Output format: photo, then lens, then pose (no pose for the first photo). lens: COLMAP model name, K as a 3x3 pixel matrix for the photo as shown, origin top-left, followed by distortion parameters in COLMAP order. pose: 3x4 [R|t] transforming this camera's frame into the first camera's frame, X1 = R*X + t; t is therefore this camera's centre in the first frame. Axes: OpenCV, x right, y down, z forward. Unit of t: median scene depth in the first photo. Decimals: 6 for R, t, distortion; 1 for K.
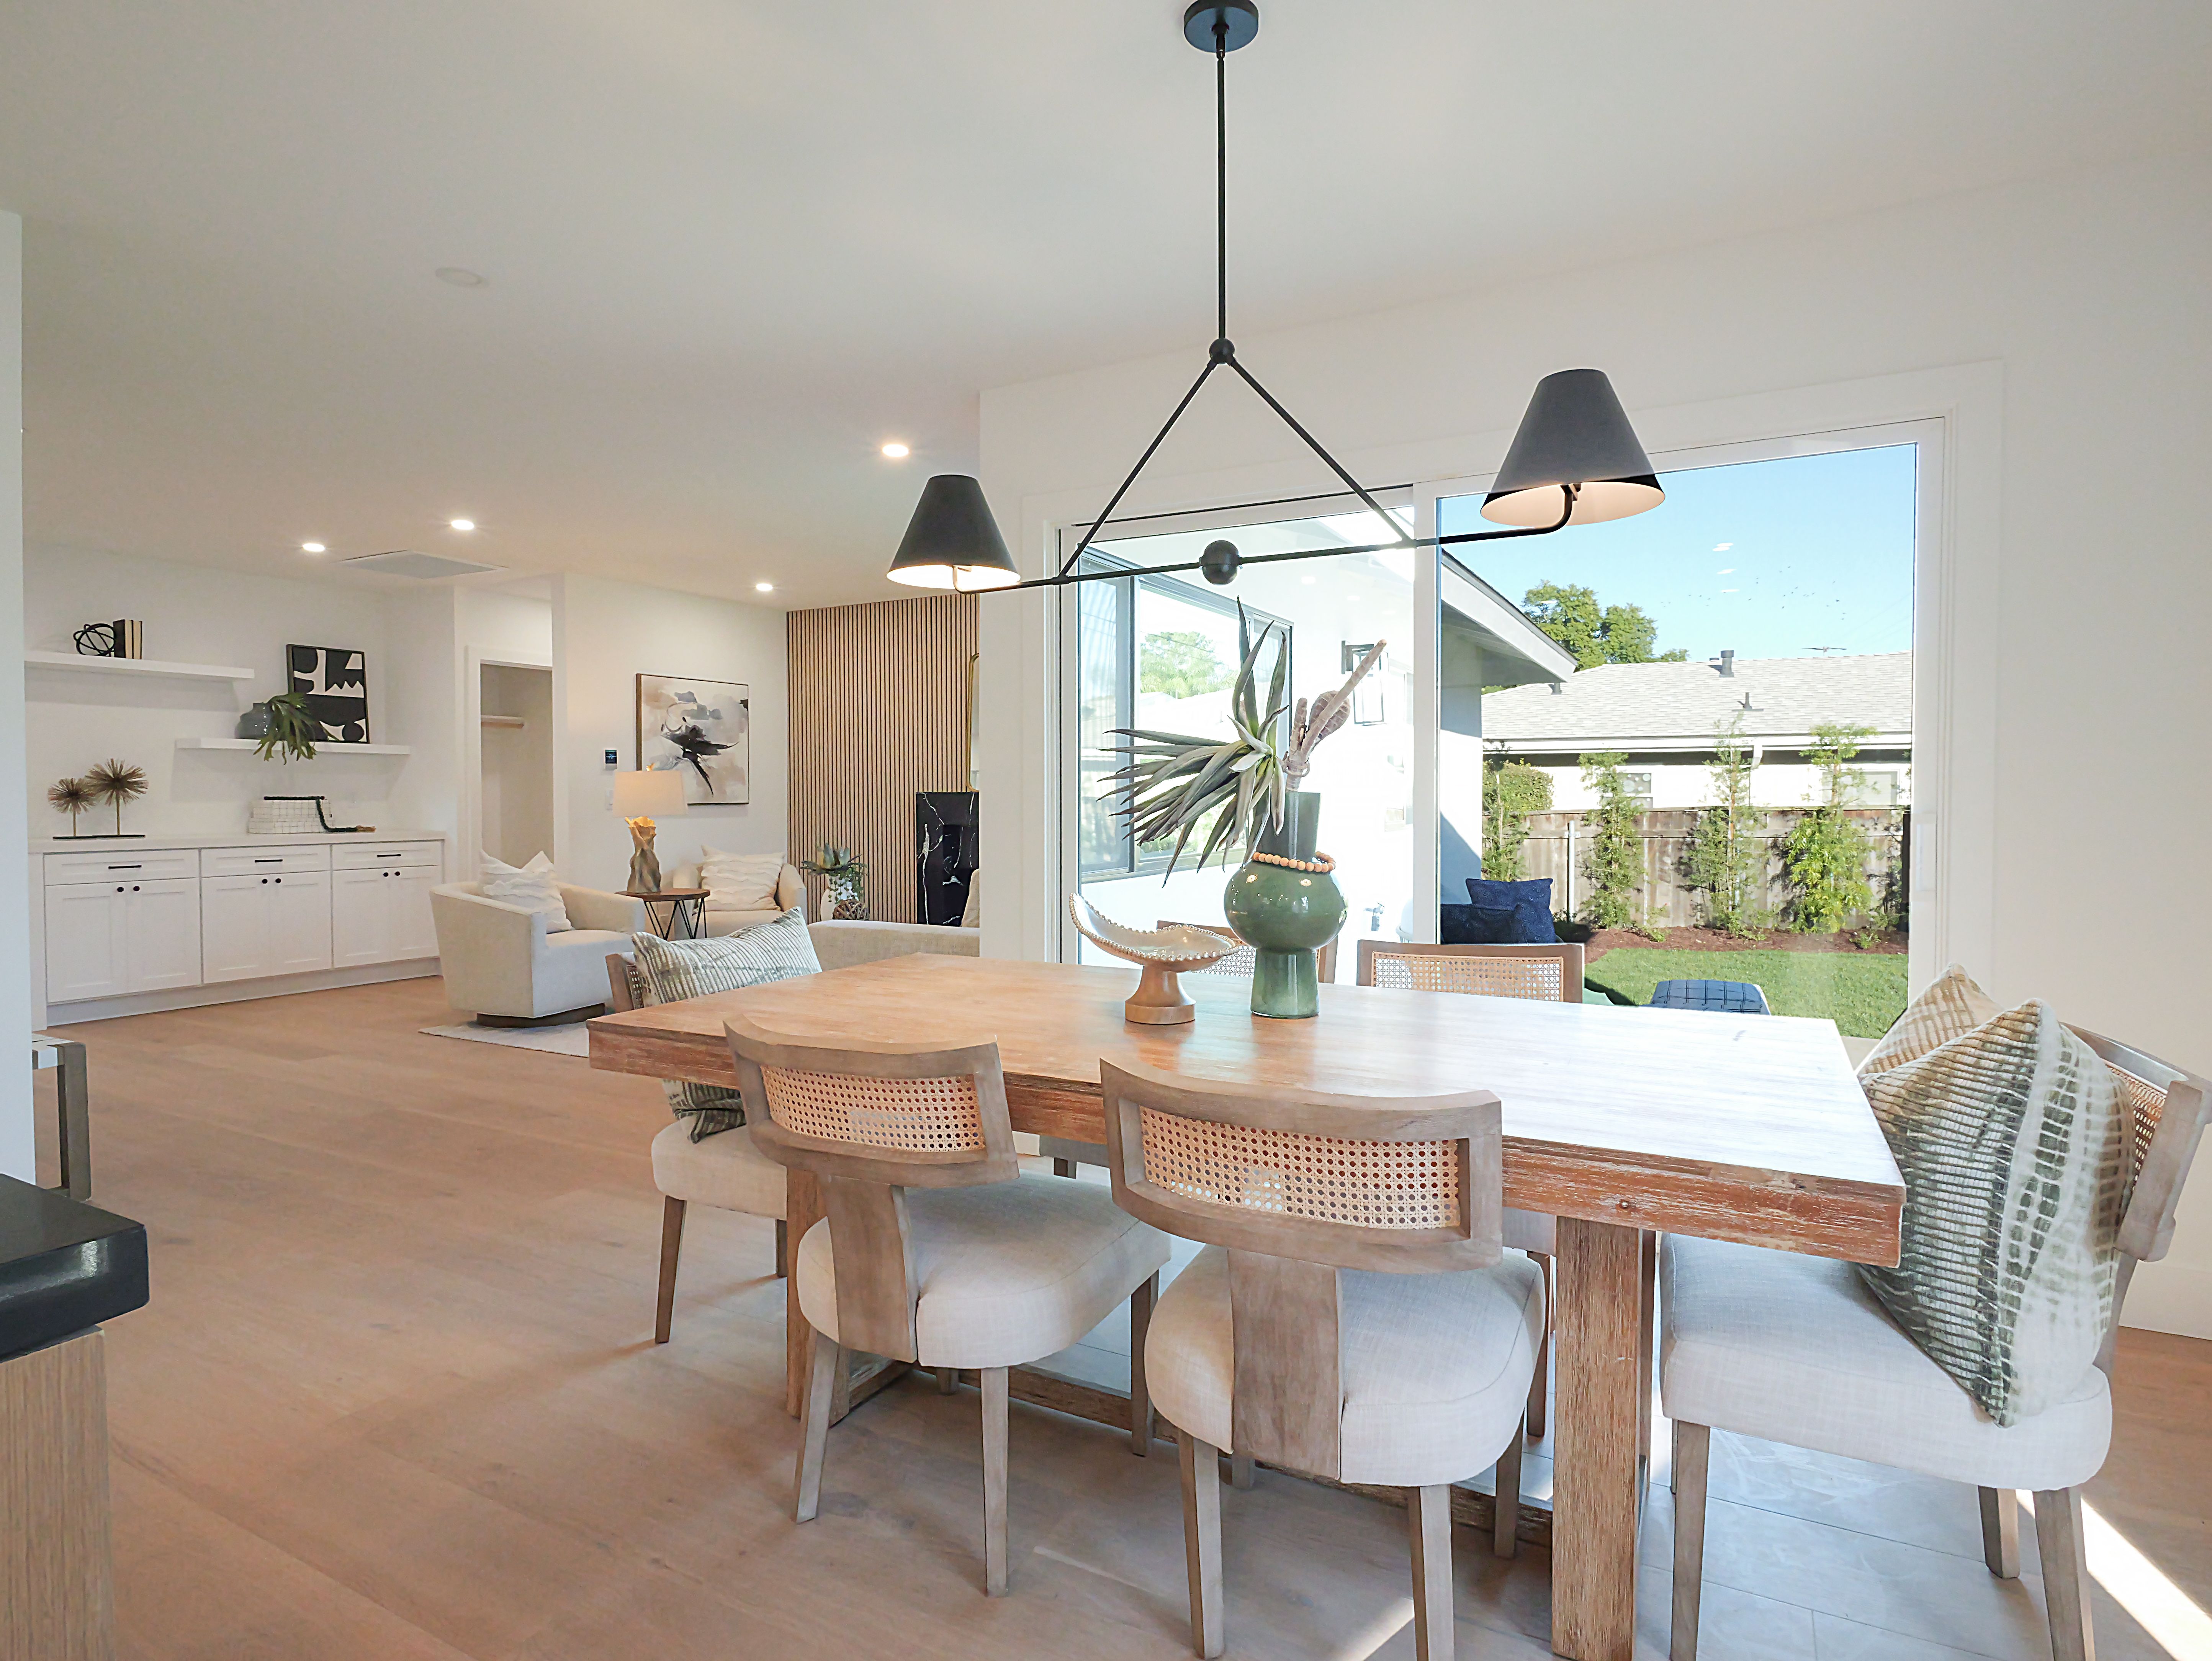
lens RADIAL K [[1190.1, 0, 1084.9], [0, 1190.1, 833.8], [0, 0, 1]] dist [-0.016713, 0.003173]
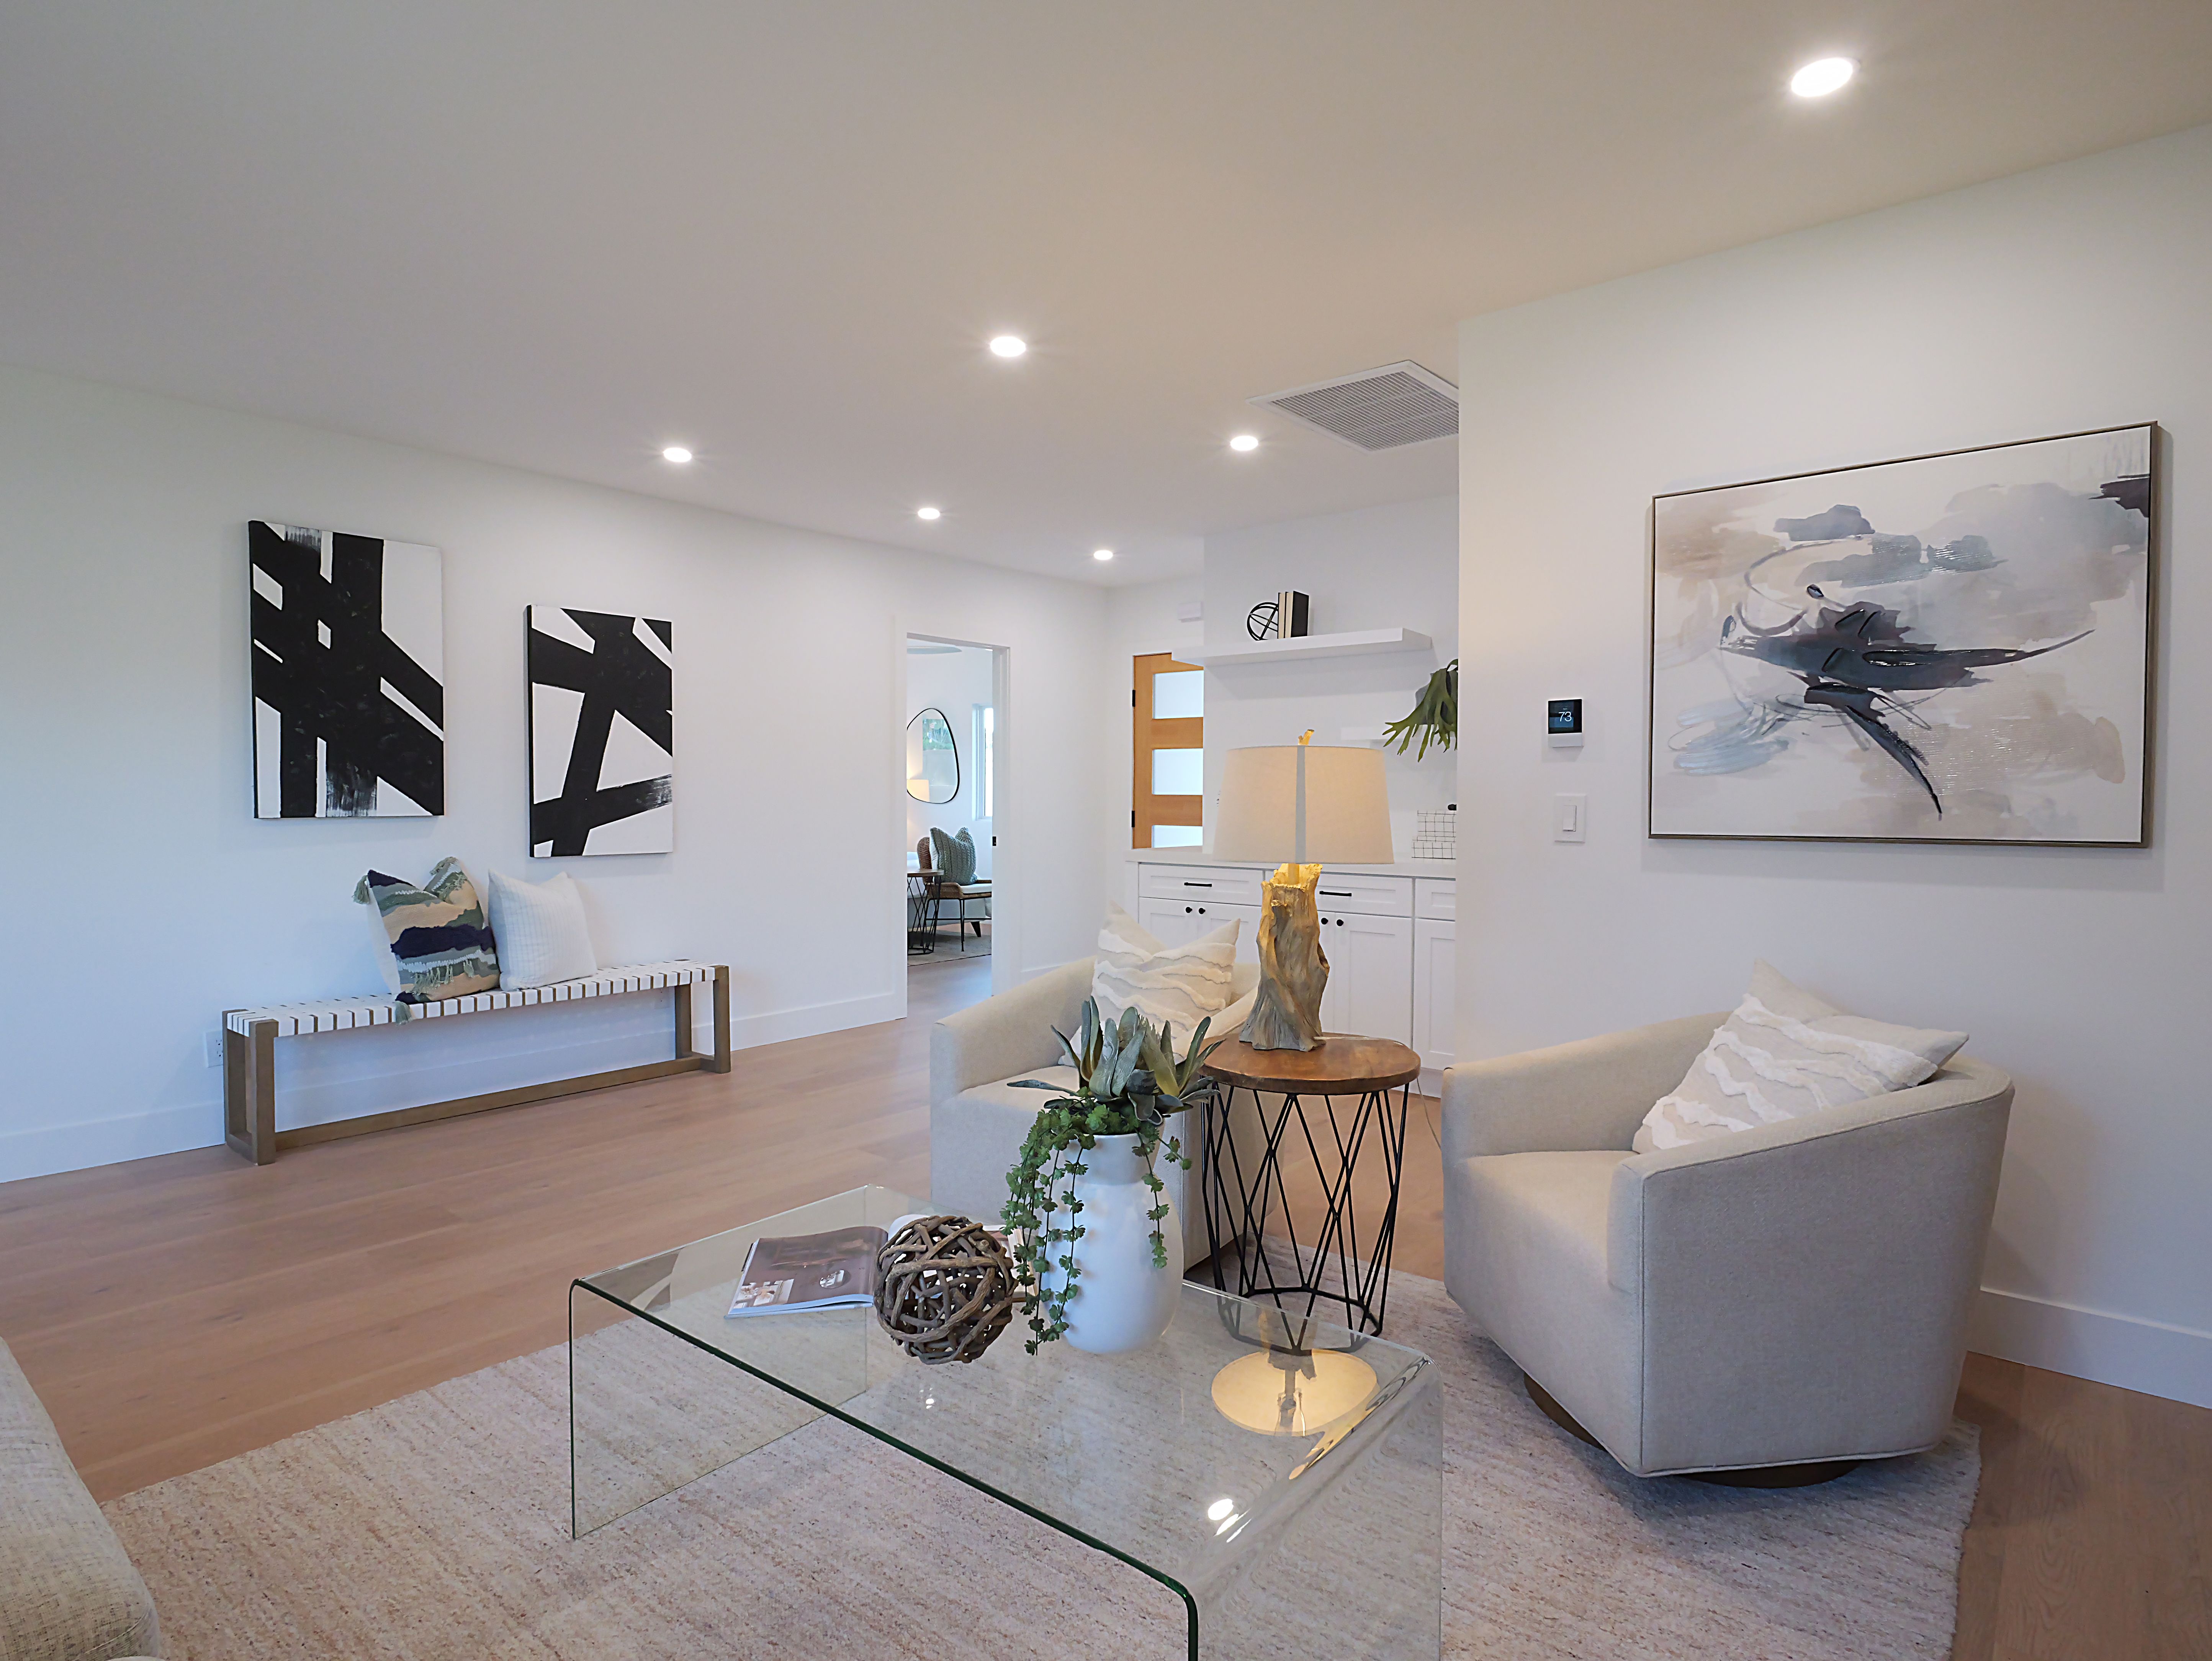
lens RADIAL K [[1190.1, 0, 1051.6], [0, 1190.1, 818.2], [0, 0, 1]] dist [-0.016713, 0.003173]
pose [[-0.188589, 0.014400, -0.981951, 0.145527], [-0.045949, 0.998668, 0.023469, -0.099434], [0.980981, 0.049545, -0.187676, 2.950372]]
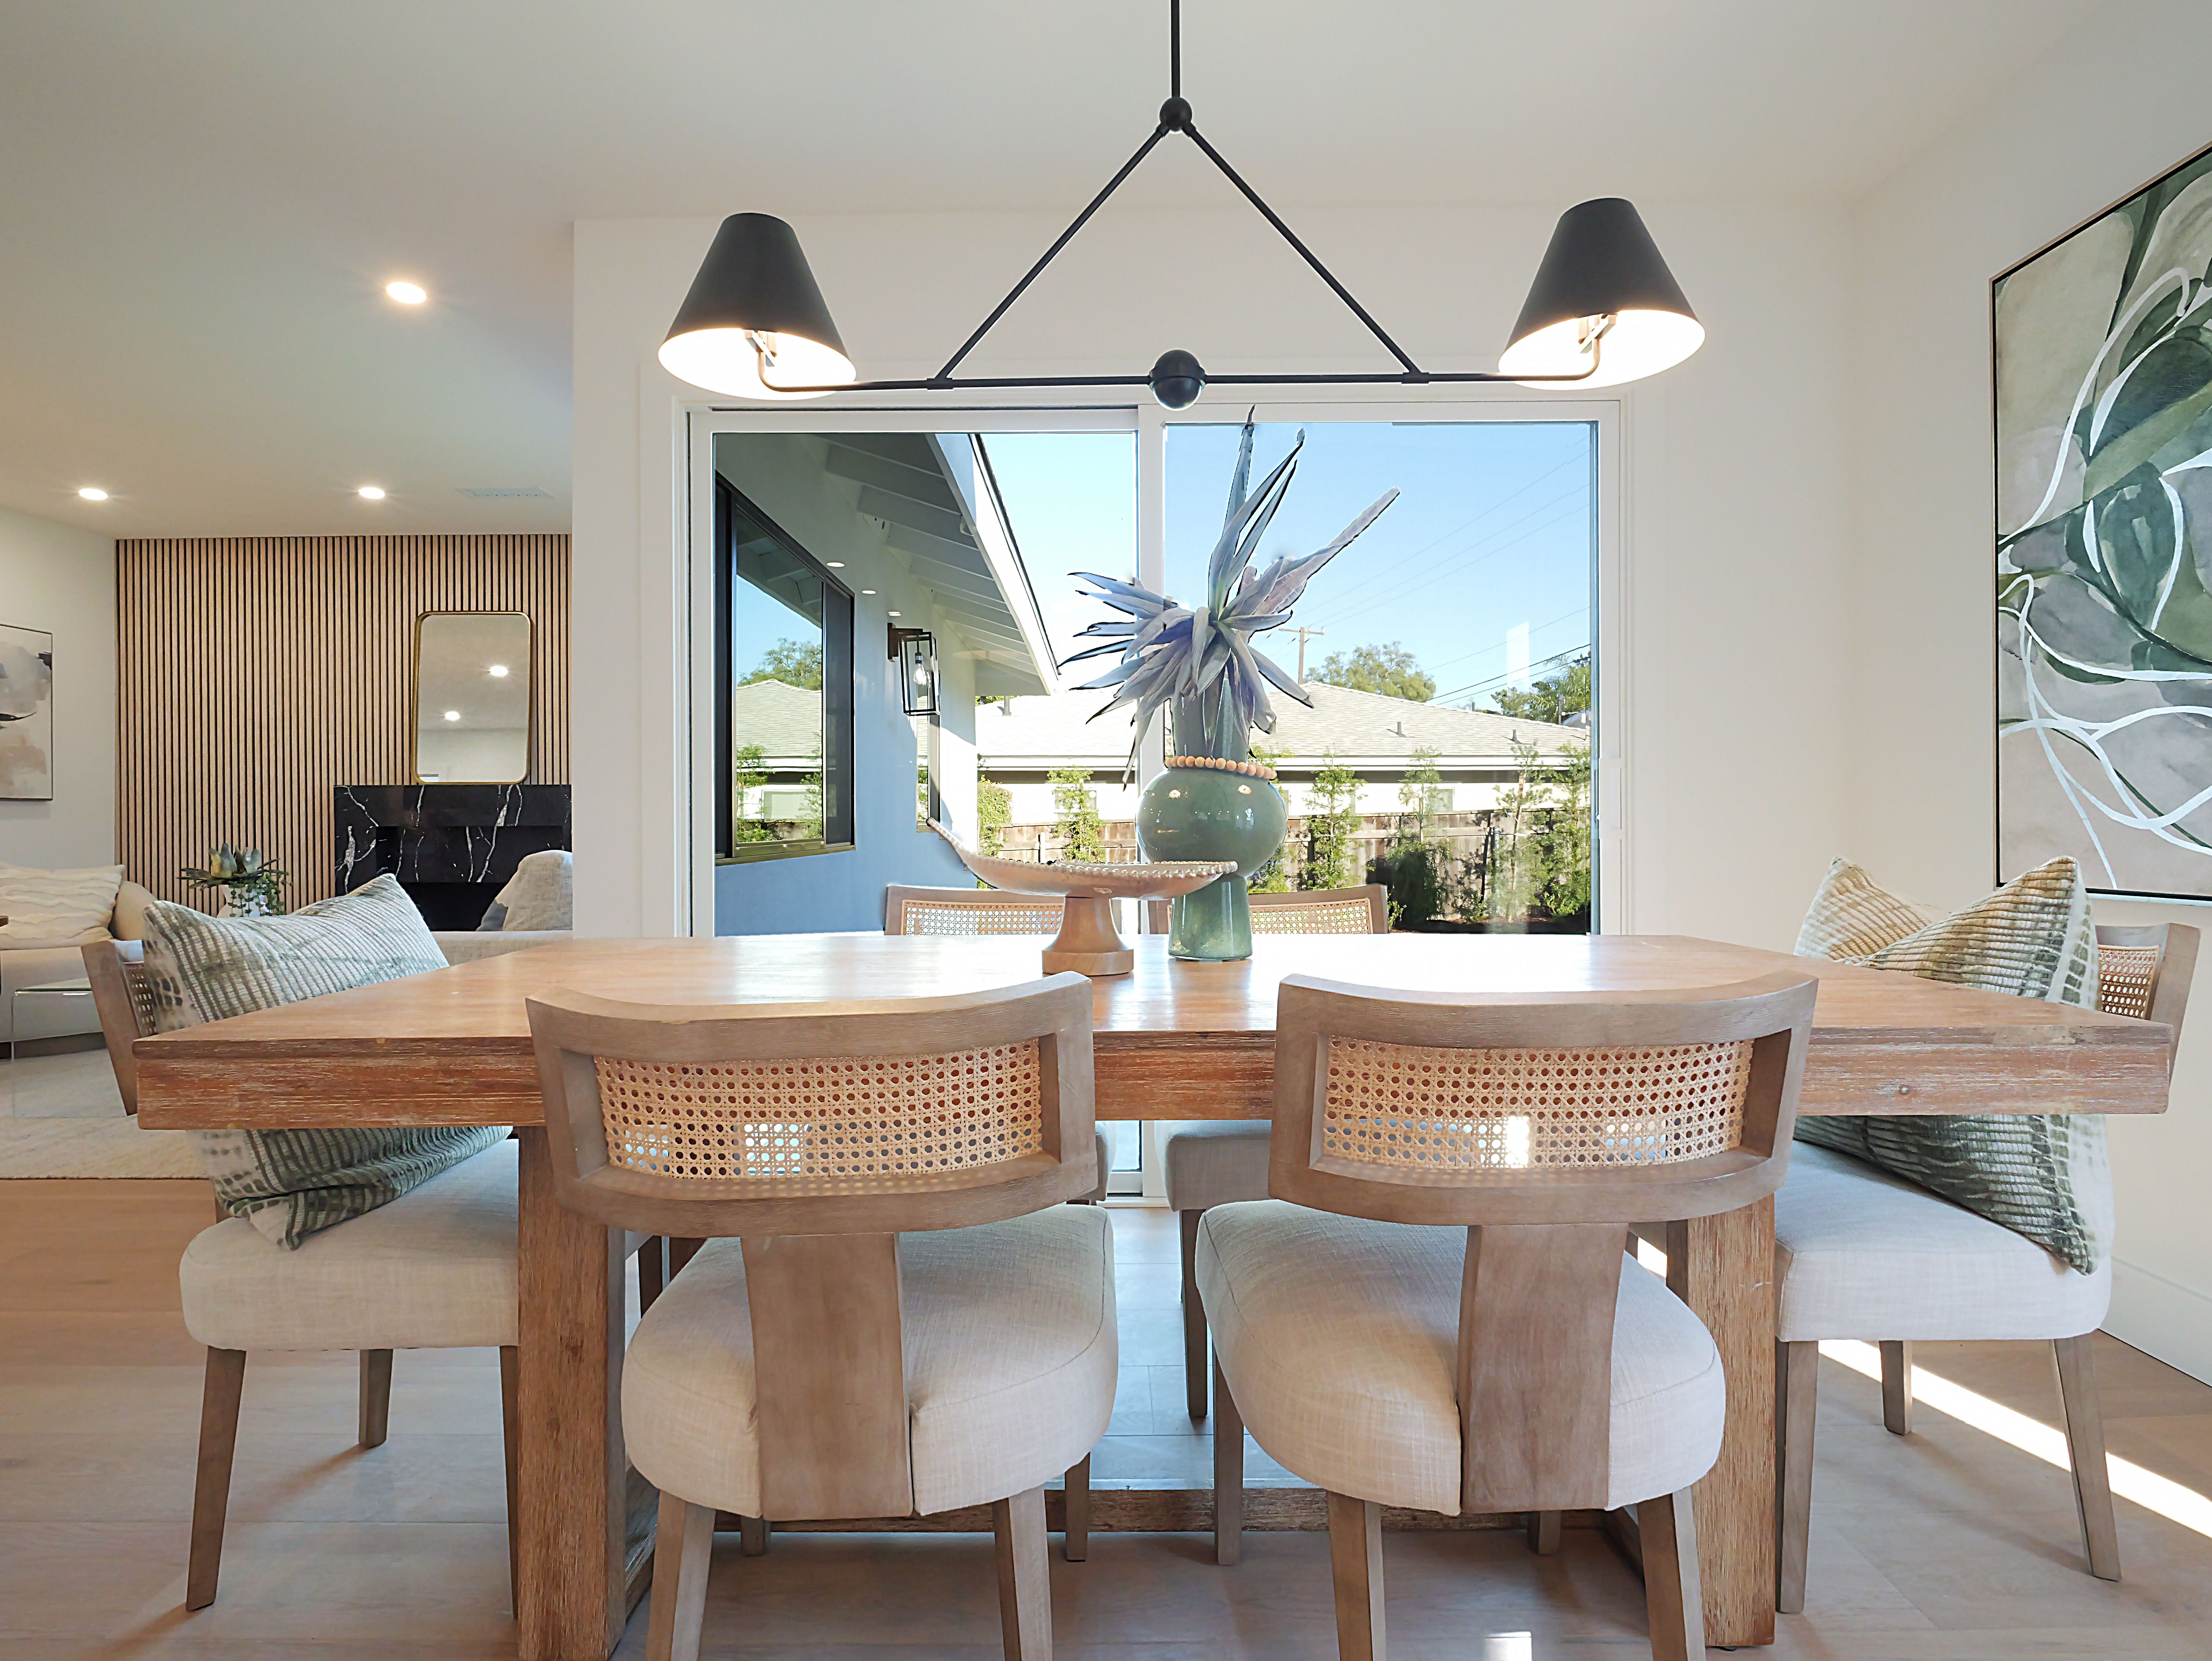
lens RADIAL K [[1190.1, 0, 1094.9], [0, 1190.1, 835.1], [0, 0, 1]] dist [-0.016713, 0.003173]
pose [[0.876842, -0.004860, 0.480755, -0.271849], [0.017145, 0.999629, -0.021164, 0.077534], [-0.480473, 0.026800, 0.876600, 0.300818]]
